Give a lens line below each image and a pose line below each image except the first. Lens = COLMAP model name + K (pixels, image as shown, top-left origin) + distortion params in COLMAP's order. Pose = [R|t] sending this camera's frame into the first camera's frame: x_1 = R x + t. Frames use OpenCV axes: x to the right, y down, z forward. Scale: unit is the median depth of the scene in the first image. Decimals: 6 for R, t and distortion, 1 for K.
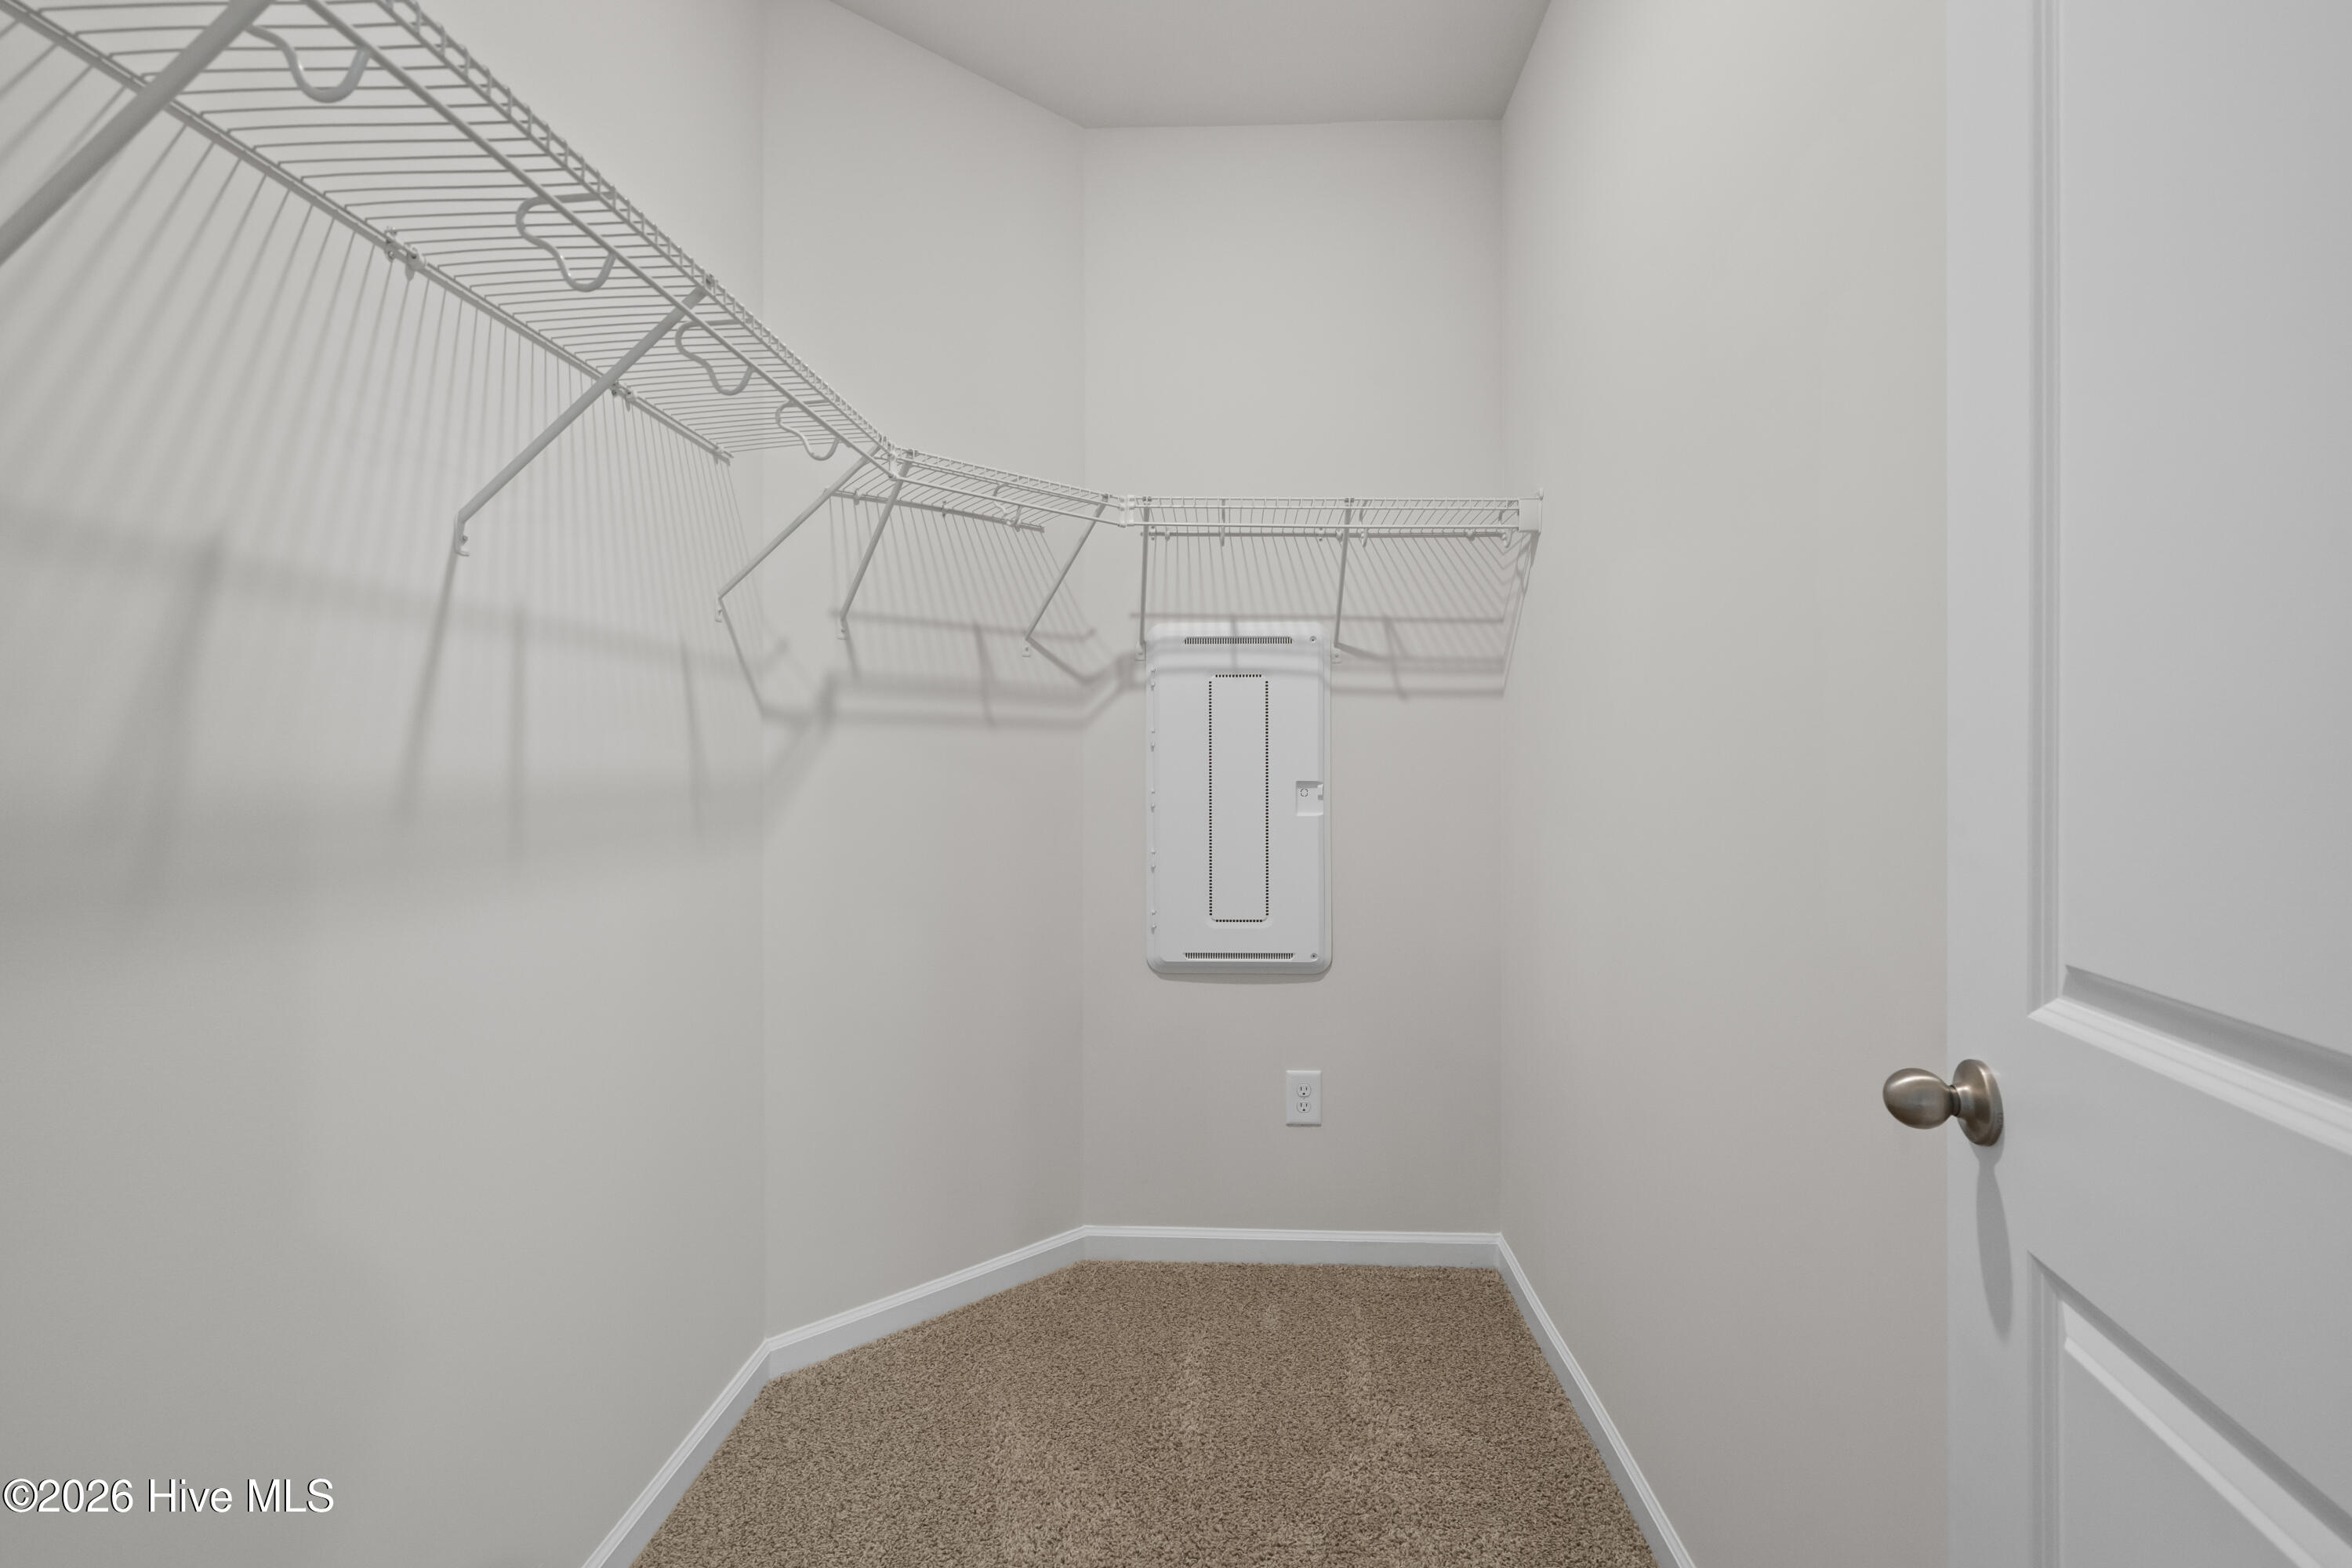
lens RADIAL K [[1075.9, 0, 1174.4], [0, 1075.9, 776.8], [0, 0, 1]] dist [-0.007083, 0.003687]
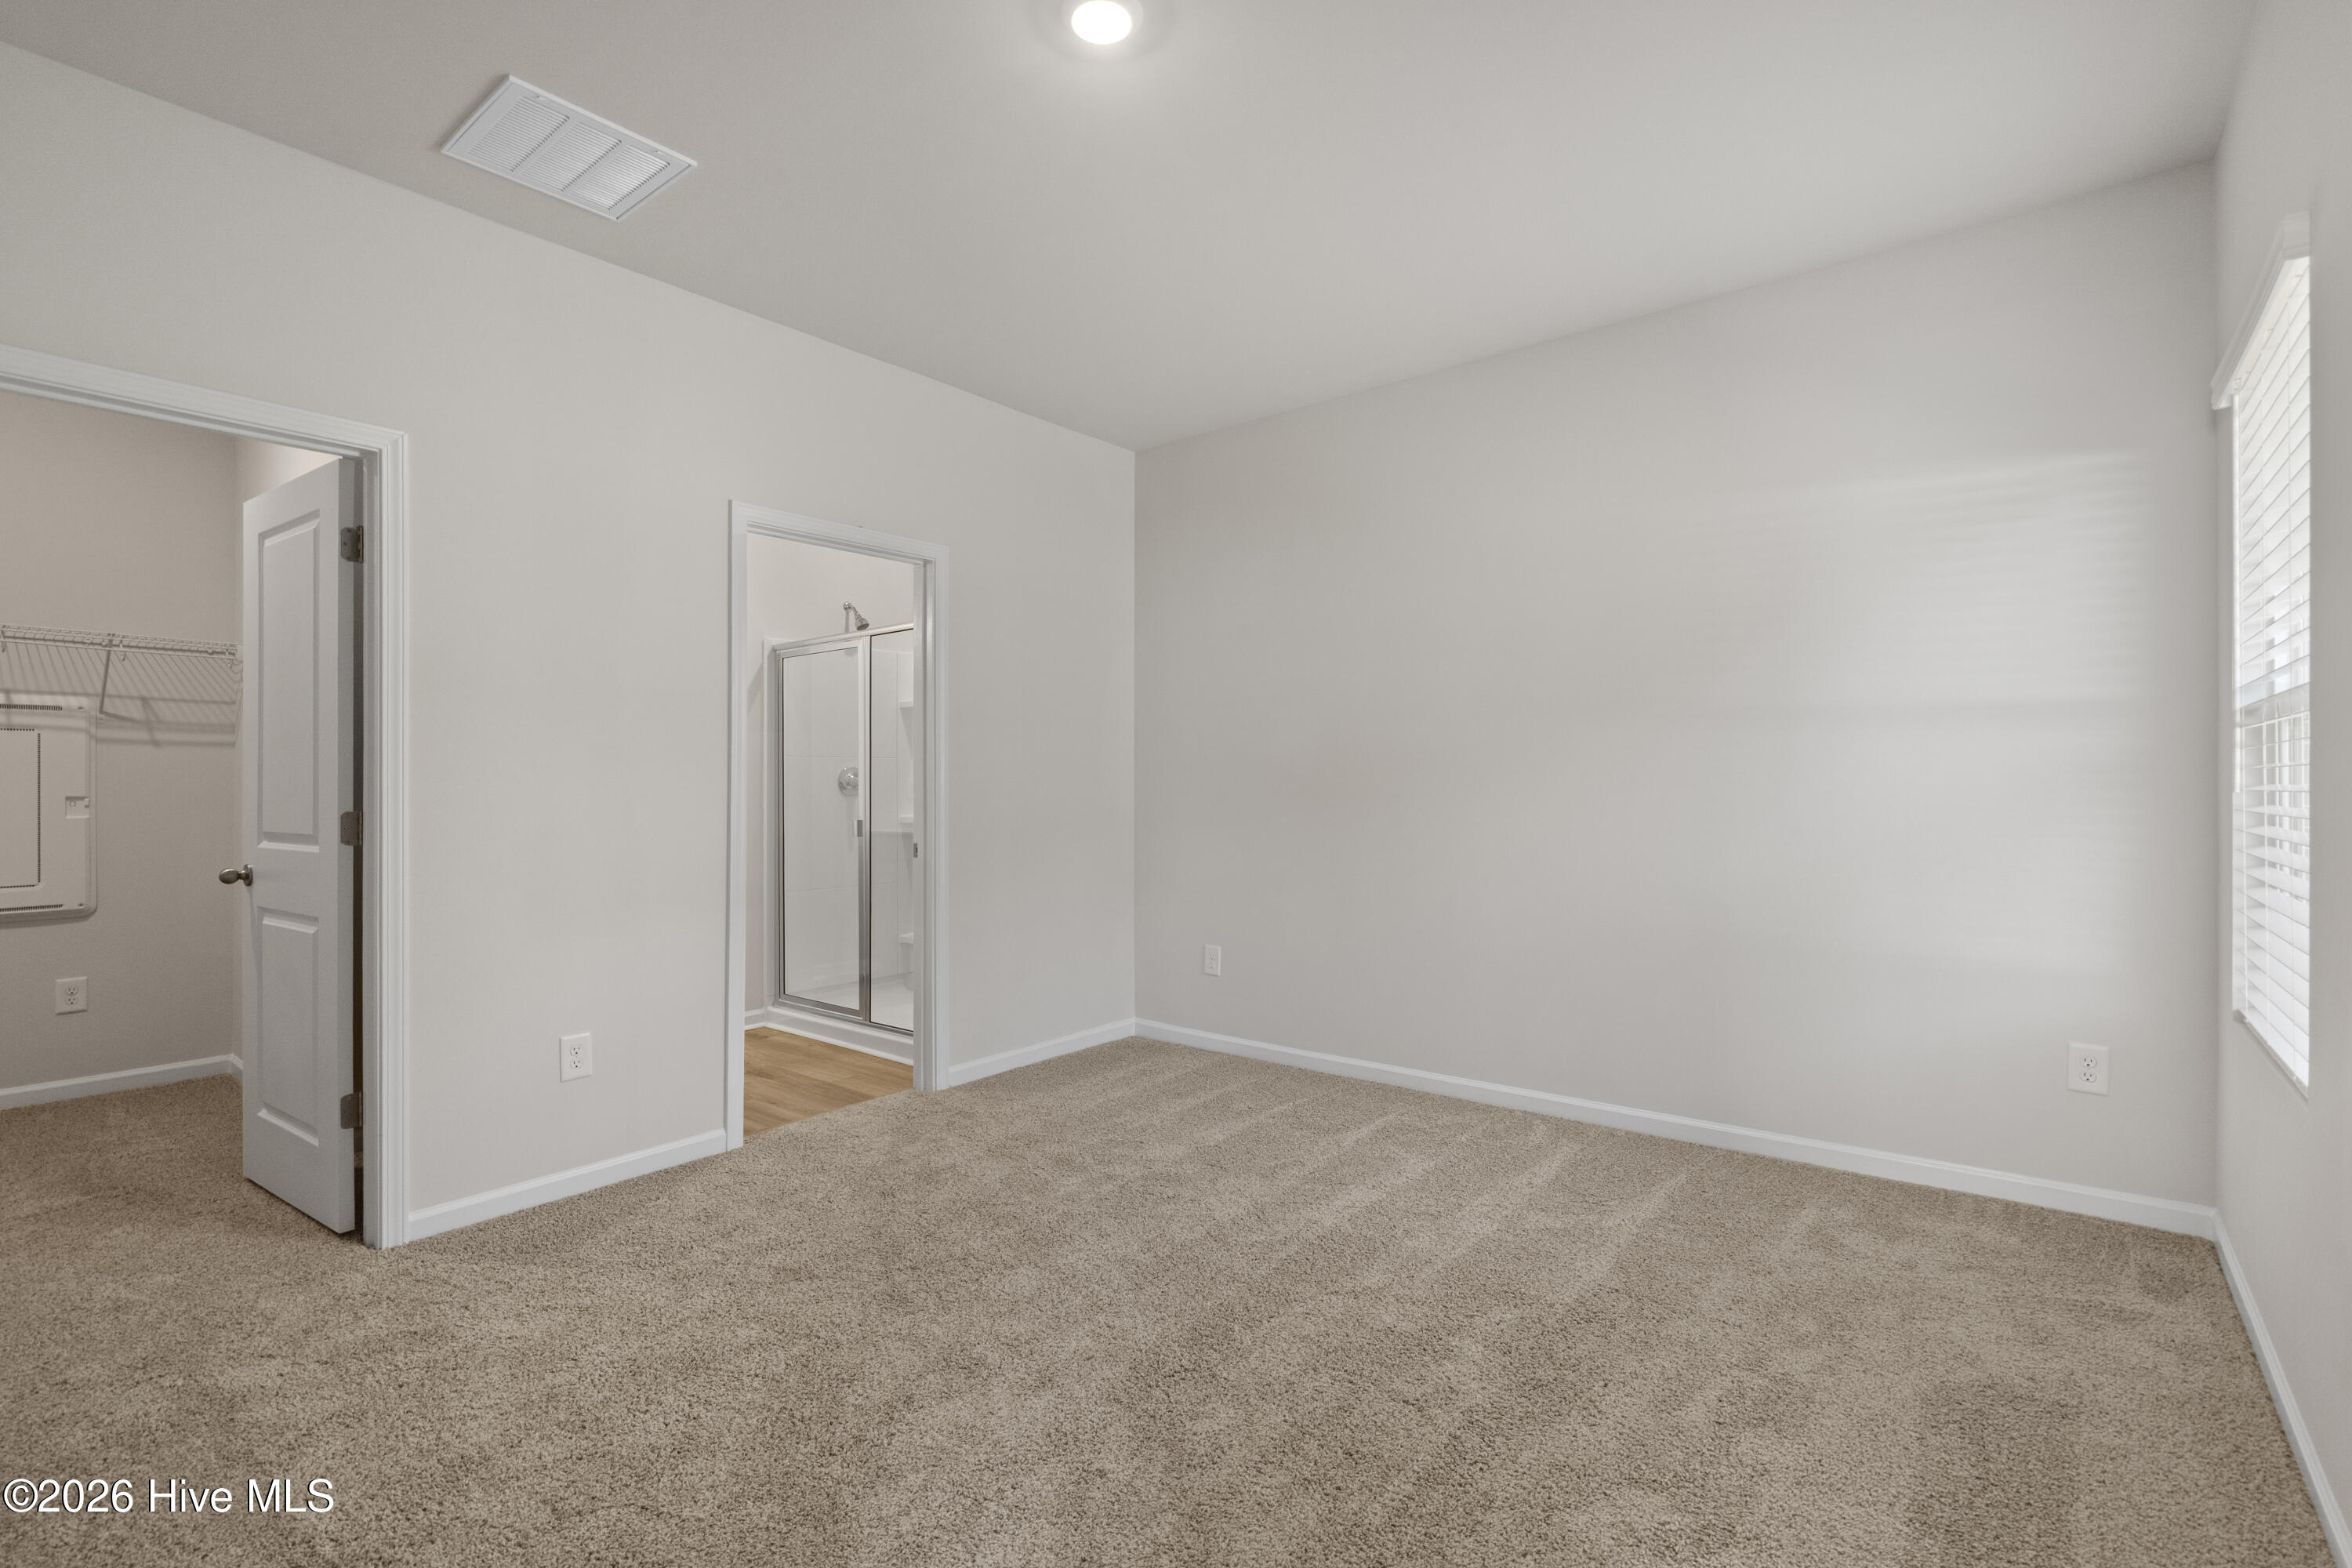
lens RADIAL K [[1075.9, 0, 1196.8], [0, 1075.9, 783.4], [0, 0, 1]] dist [-0.007083, 0.003687]
pose [[0.700153, -0.002119, 0.713989, 0.152939], [0.022439, 0.999567, -0.019038, 0.052516], [-0.713640, 0.029351, 0.699898, -1.309142]]
